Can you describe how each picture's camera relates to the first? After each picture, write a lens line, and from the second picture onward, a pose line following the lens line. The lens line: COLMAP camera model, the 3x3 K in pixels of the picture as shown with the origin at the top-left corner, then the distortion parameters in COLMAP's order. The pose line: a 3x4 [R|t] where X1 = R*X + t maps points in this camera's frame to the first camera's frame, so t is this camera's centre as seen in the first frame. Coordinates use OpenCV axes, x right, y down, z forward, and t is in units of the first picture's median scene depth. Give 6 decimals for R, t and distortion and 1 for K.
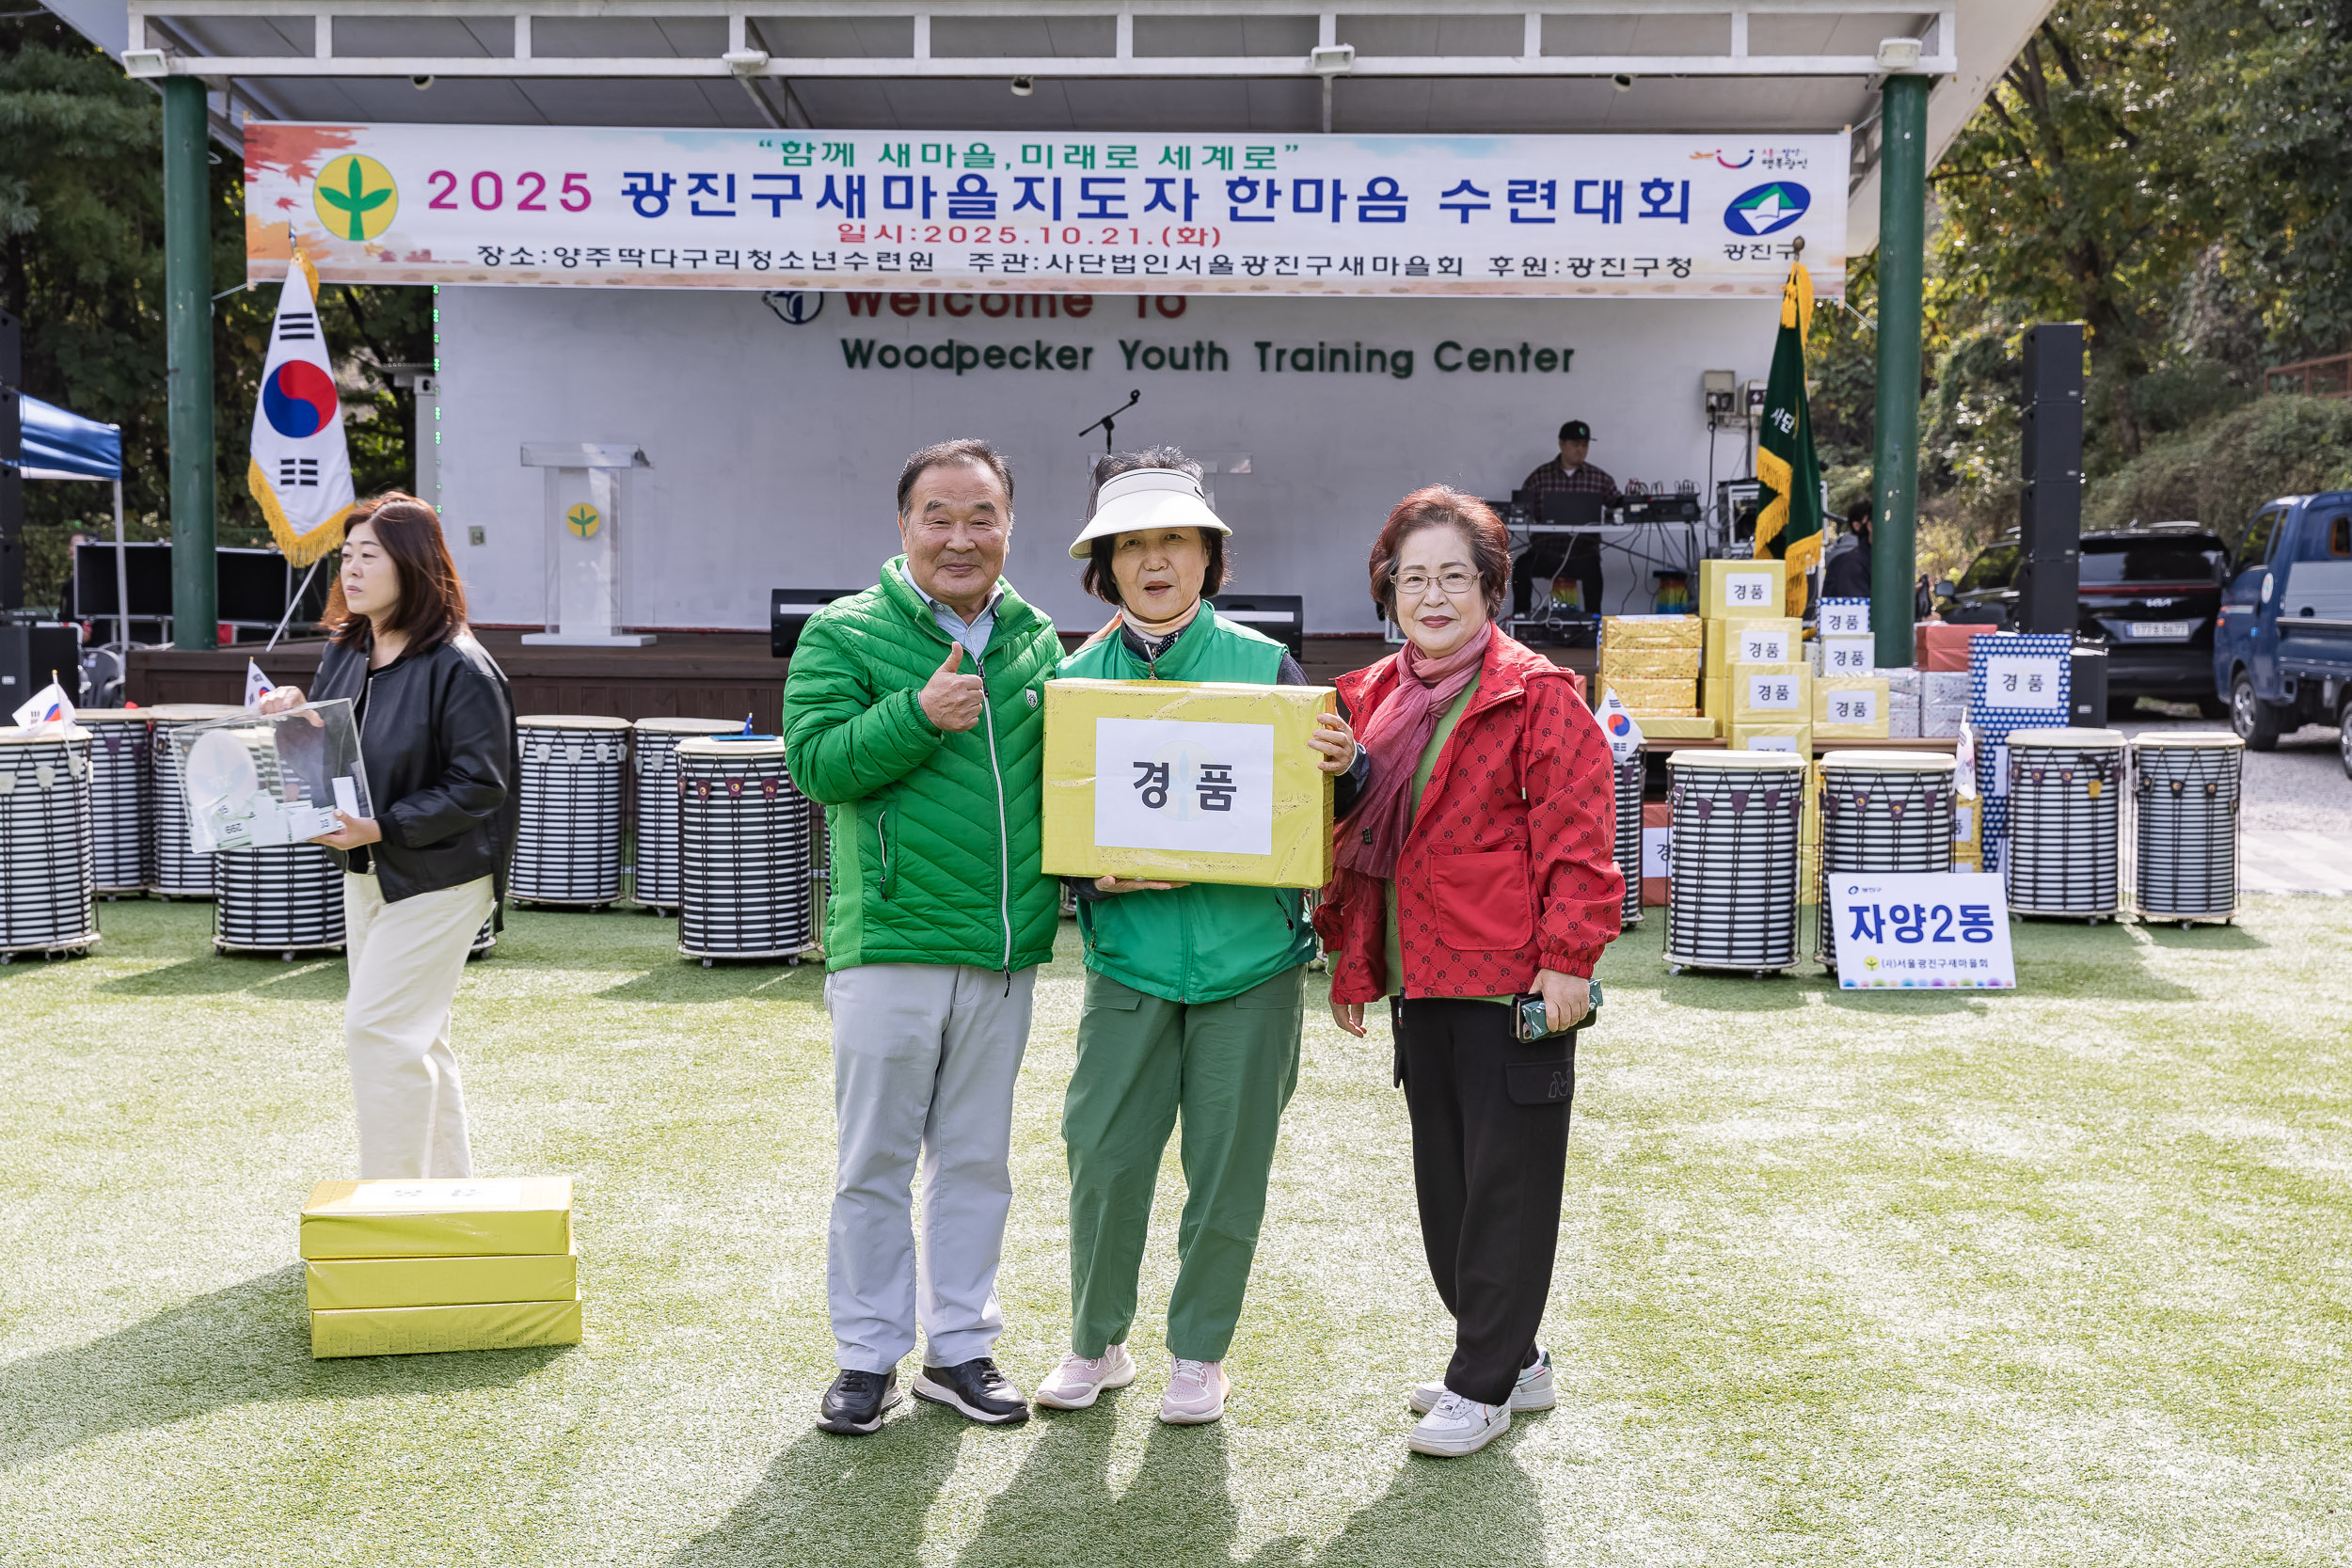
lens RADIAL K [[3423.5, 0, 1179.5], [0, 3423.5, 789.0], [0, 0, 1]] dist [0.042983, 0.000000]
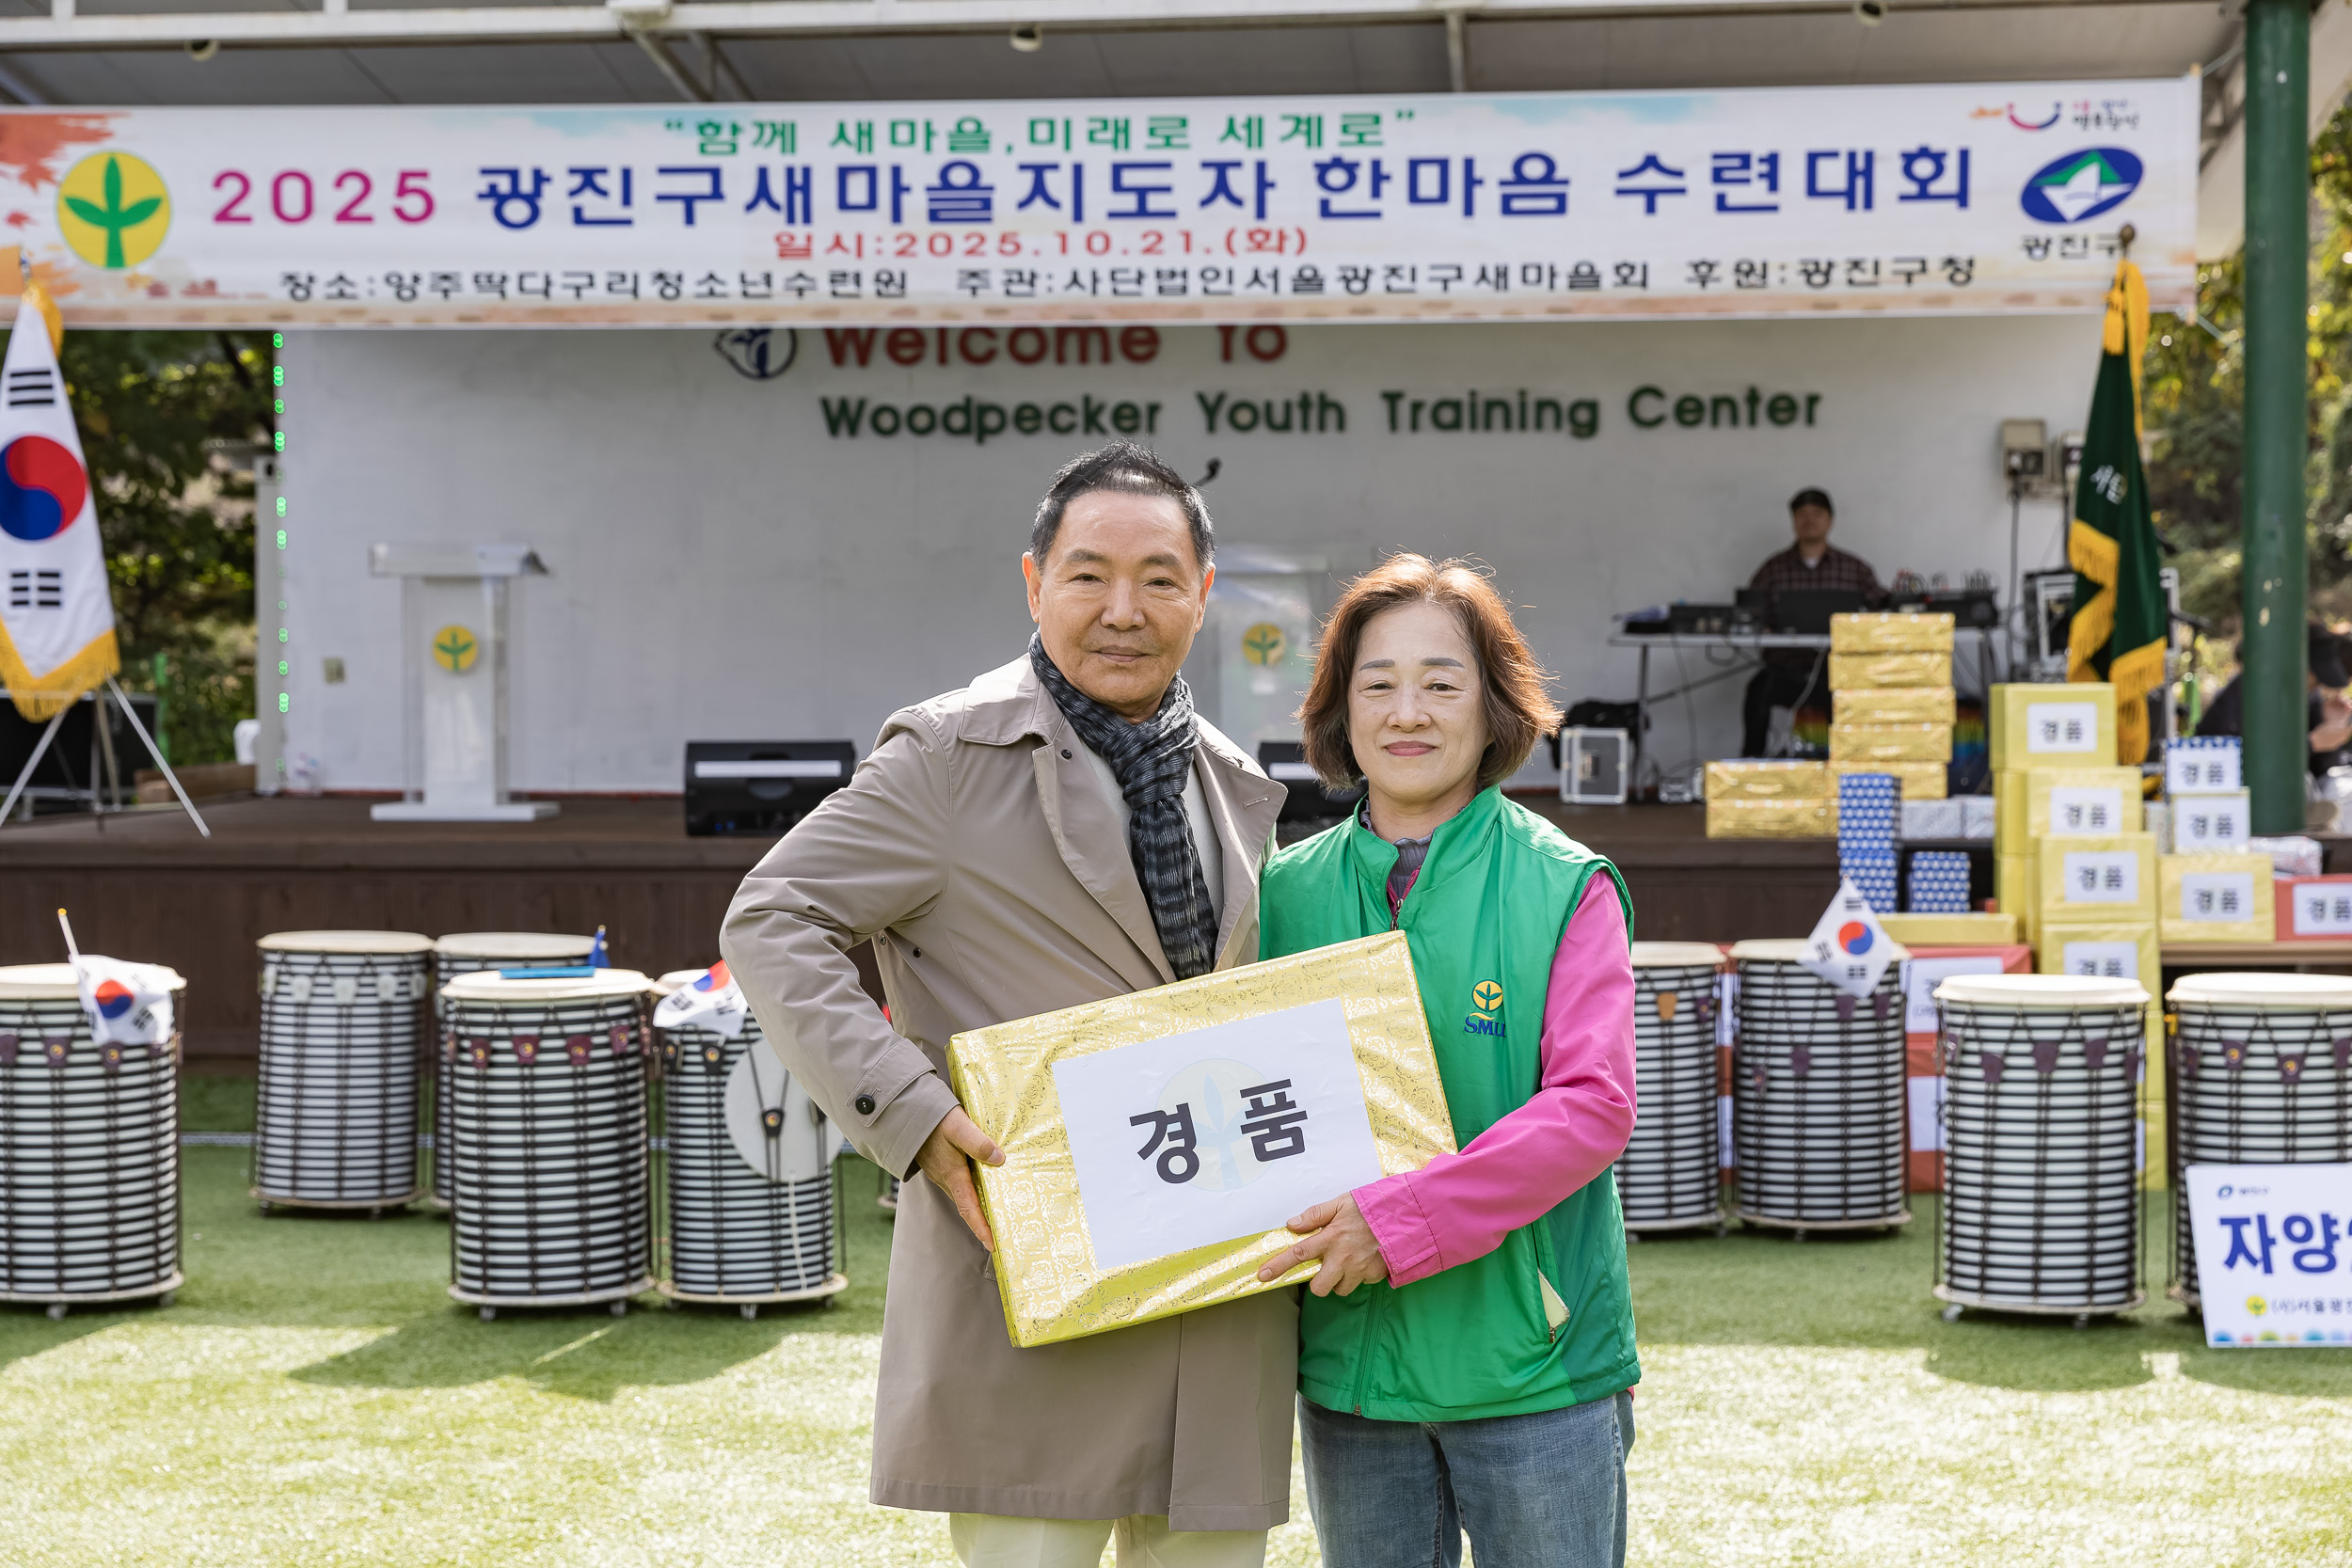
lens RADIAL K [[4147.4, 0, 1171.7], [0, 4147.4, 779.4], [0, 0, 1]] dist [0.067288, 0.000000]
pose [[0.998505, -0.012267, -0.053262, 0.028521], [0.009975, 0.999022, -0.043078, -0.012104], [0.053738, 0.042482, 0.997651, 0.140405]]
